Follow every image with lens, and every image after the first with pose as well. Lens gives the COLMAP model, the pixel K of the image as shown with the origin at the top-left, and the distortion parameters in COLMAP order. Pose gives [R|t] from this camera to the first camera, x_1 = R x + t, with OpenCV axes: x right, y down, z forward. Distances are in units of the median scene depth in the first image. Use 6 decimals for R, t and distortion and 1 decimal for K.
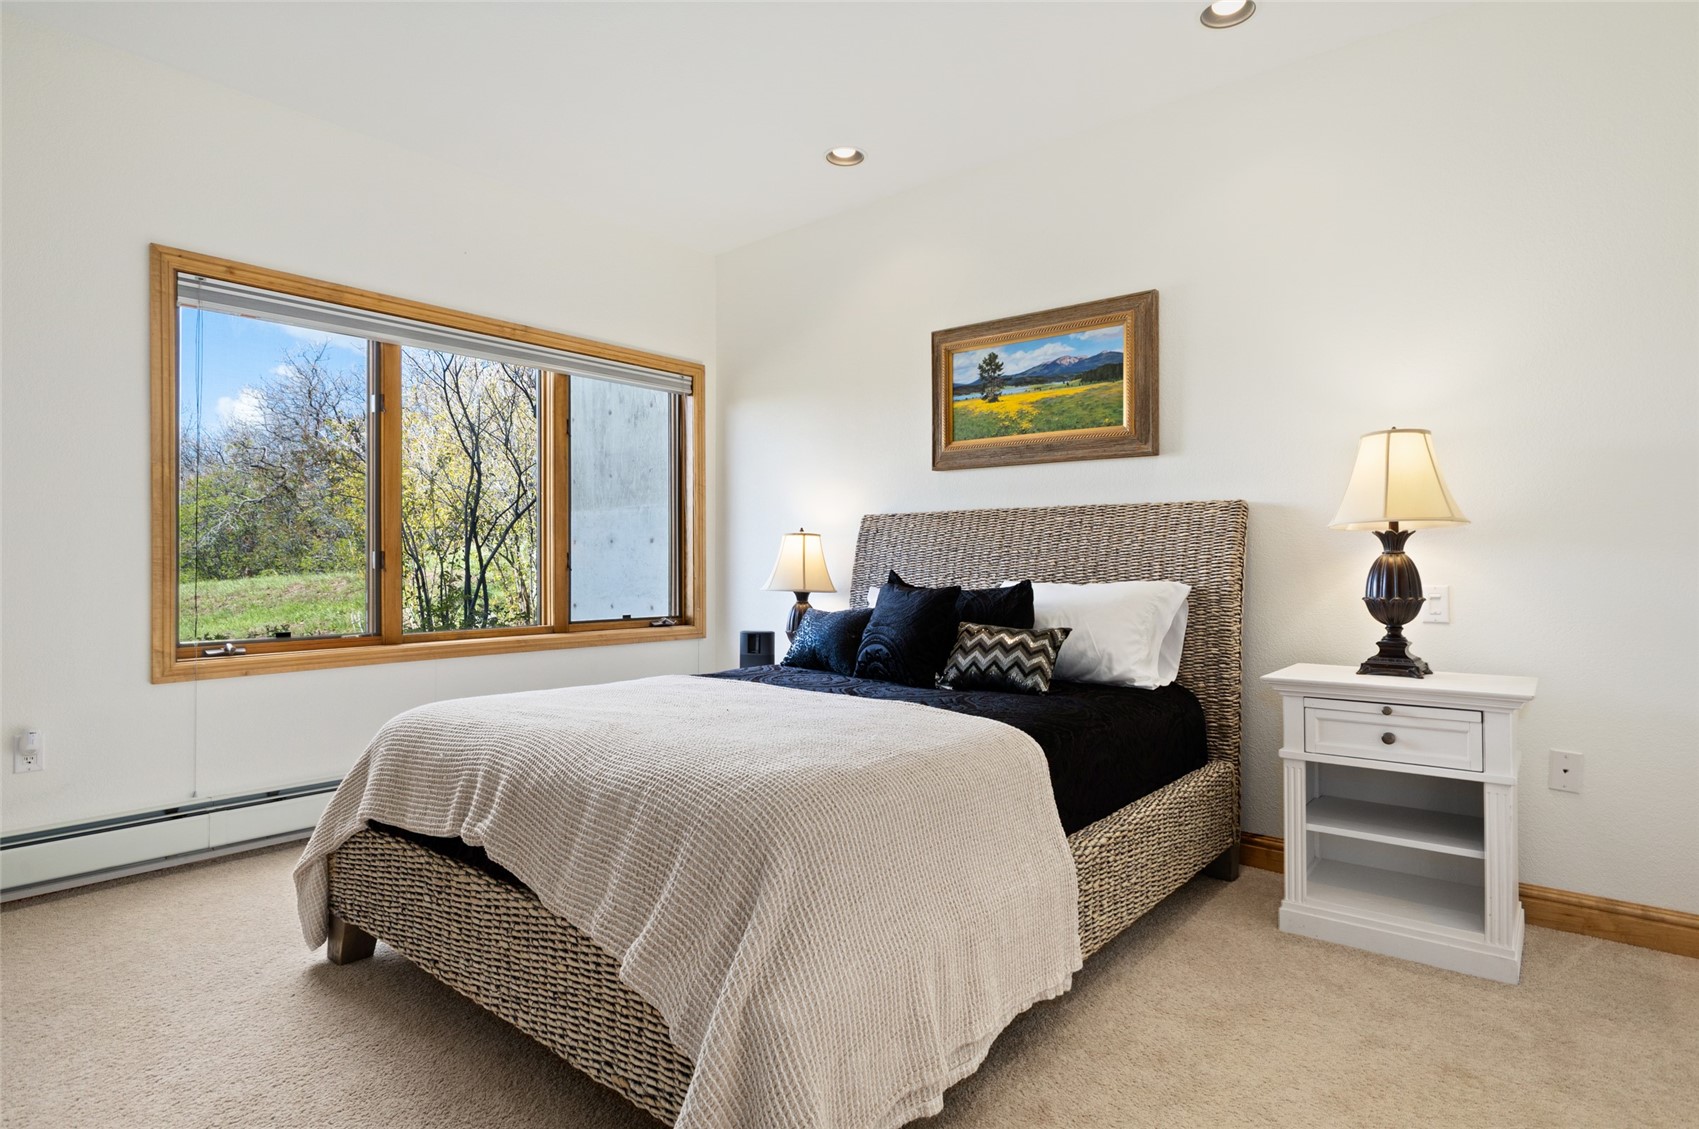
lens RADIAL K [[917.7, 0, 854.1], [0, 917.7, 560.4], [0, 0, 1]] dist [-0.002830, 0.001267]
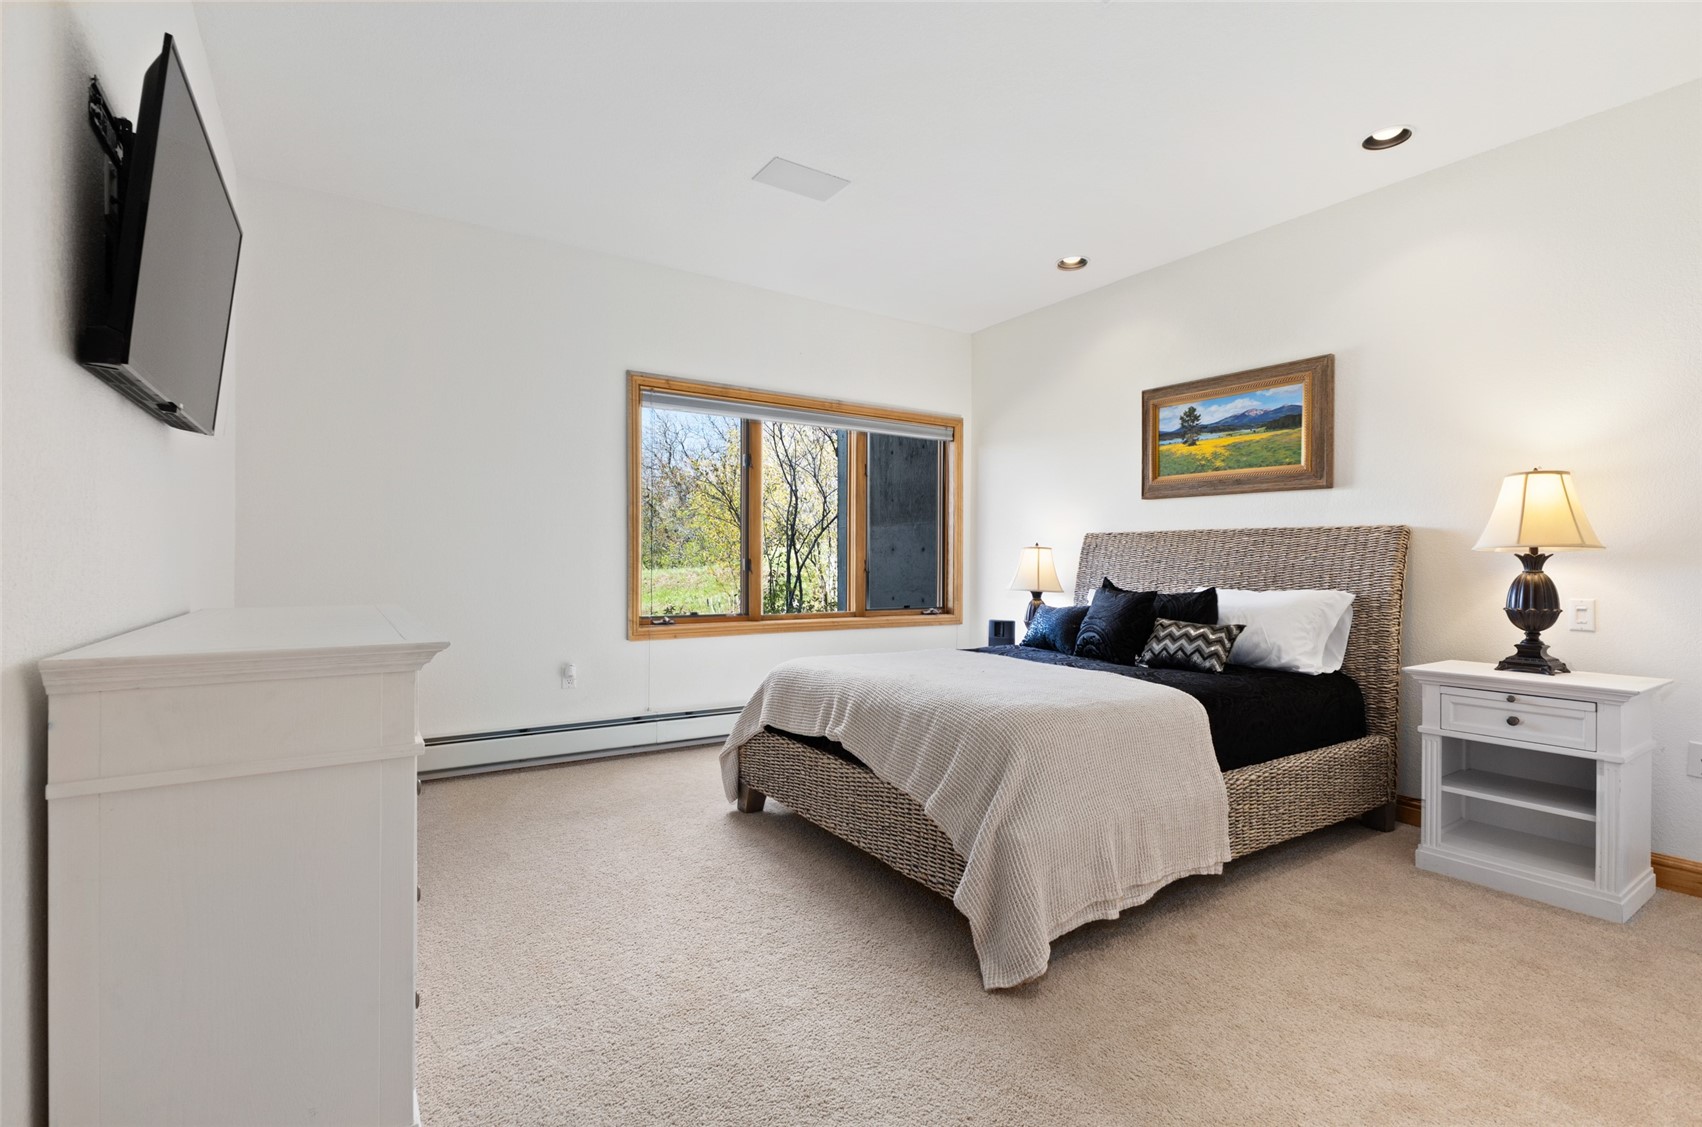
lens RADIAL K [[771.1, 0, 844.7], [0, 771.1, 560.3], [0, 0, 1]] dist [-0.011924, 0.000769]
pose [[0.954051, 0.009001, -0.299508, 0.018900], [-0.008817, 0.999959, 0.001966, -0.016996], [0.299514, 0.000765, 0.954092, -0.232312]]
